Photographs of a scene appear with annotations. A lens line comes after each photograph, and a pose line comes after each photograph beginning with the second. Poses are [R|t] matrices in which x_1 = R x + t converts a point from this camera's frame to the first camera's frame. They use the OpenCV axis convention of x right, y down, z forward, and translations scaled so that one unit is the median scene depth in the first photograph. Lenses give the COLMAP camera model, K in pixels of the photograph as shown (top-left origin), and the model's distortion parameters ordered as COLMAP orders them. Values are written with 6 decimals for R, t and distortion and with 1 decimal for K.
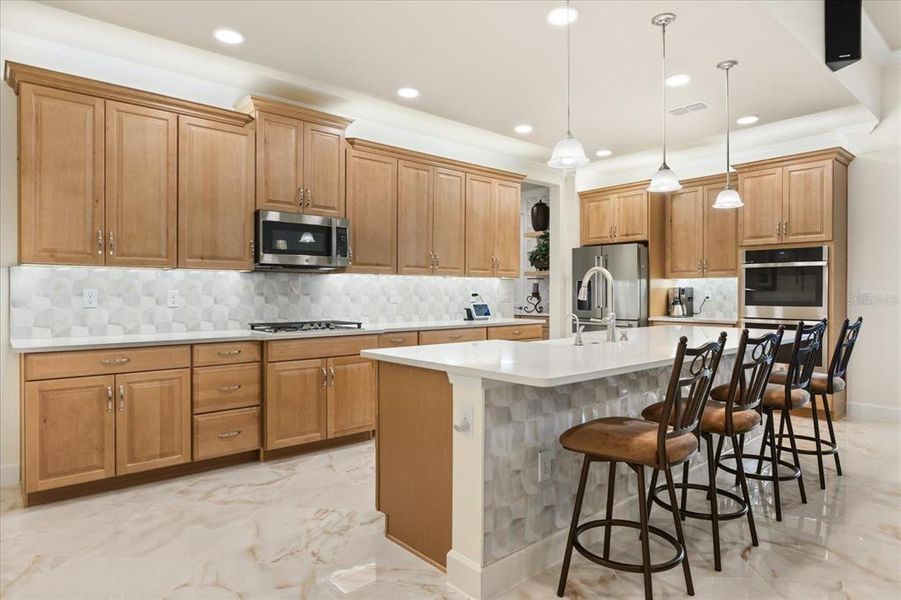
lens RADIAL K [[528.4, 0, 451.4], [0, 528.4, 295.4], [0, 0, 1]] dist [-0.006823, 0.001117]
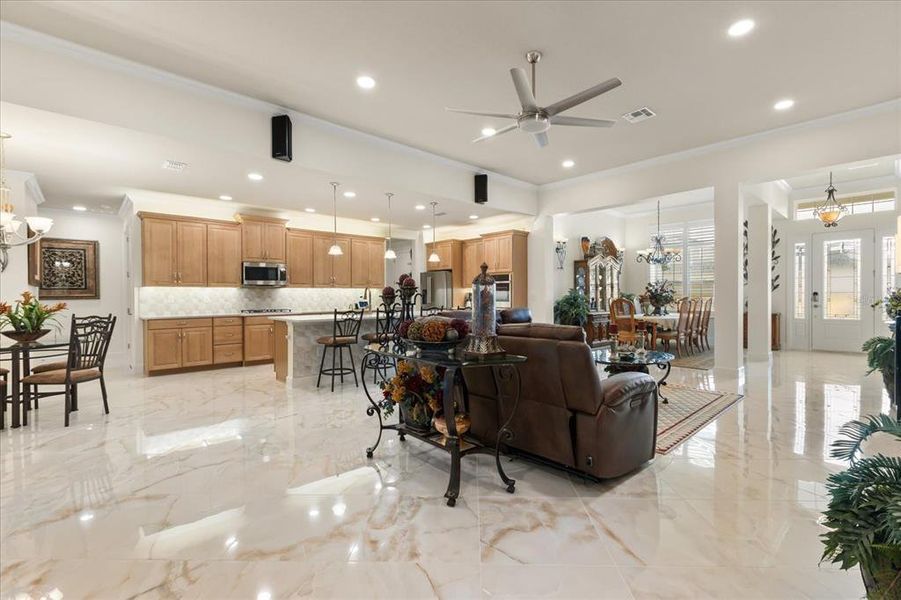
lens RADIAL K [[401.4, 0, 453.3], [0, 401.4, 298.5], [0, 0, 1]] dist [0.003383, -0.000174]
pose [[0.999600, -0.004572, 0.027893, 0.507497], [0.004396, 0.999970, 0.006337, -0.003954], [-0.027921, -0.006212, 0.999591, -0.799993]]
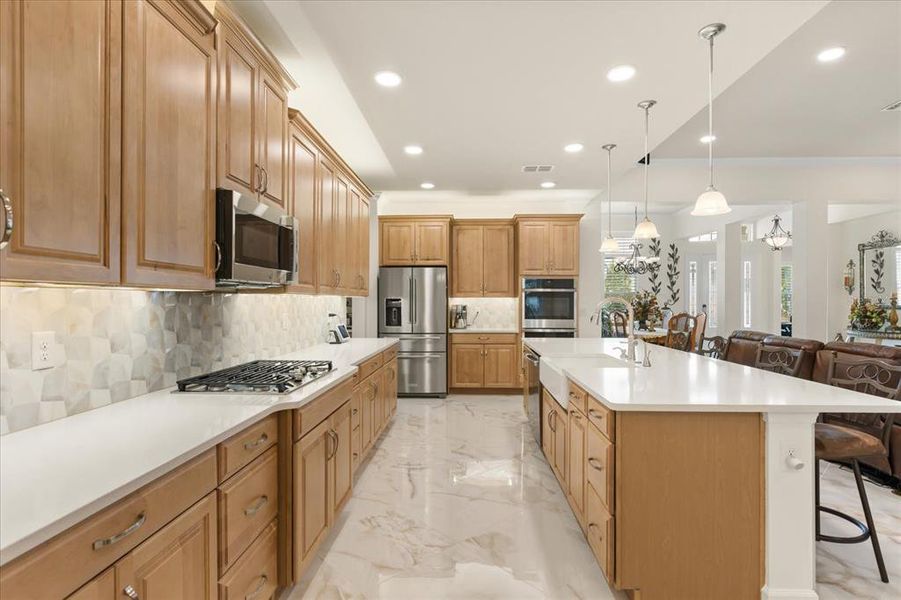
lens RADIAL K [[449.4, 0, 453.4], [0, 449.4, 299.2], [0, 0, 1]] dist [-0.025056, -0.000298]
pose [[0.681340, 0.003871, 0.731957, -0.540123], [0.000489, 0.999983, -0.005743, -0.033601], [-0.731967, 0.004270, 0.681327, 0.458858]]
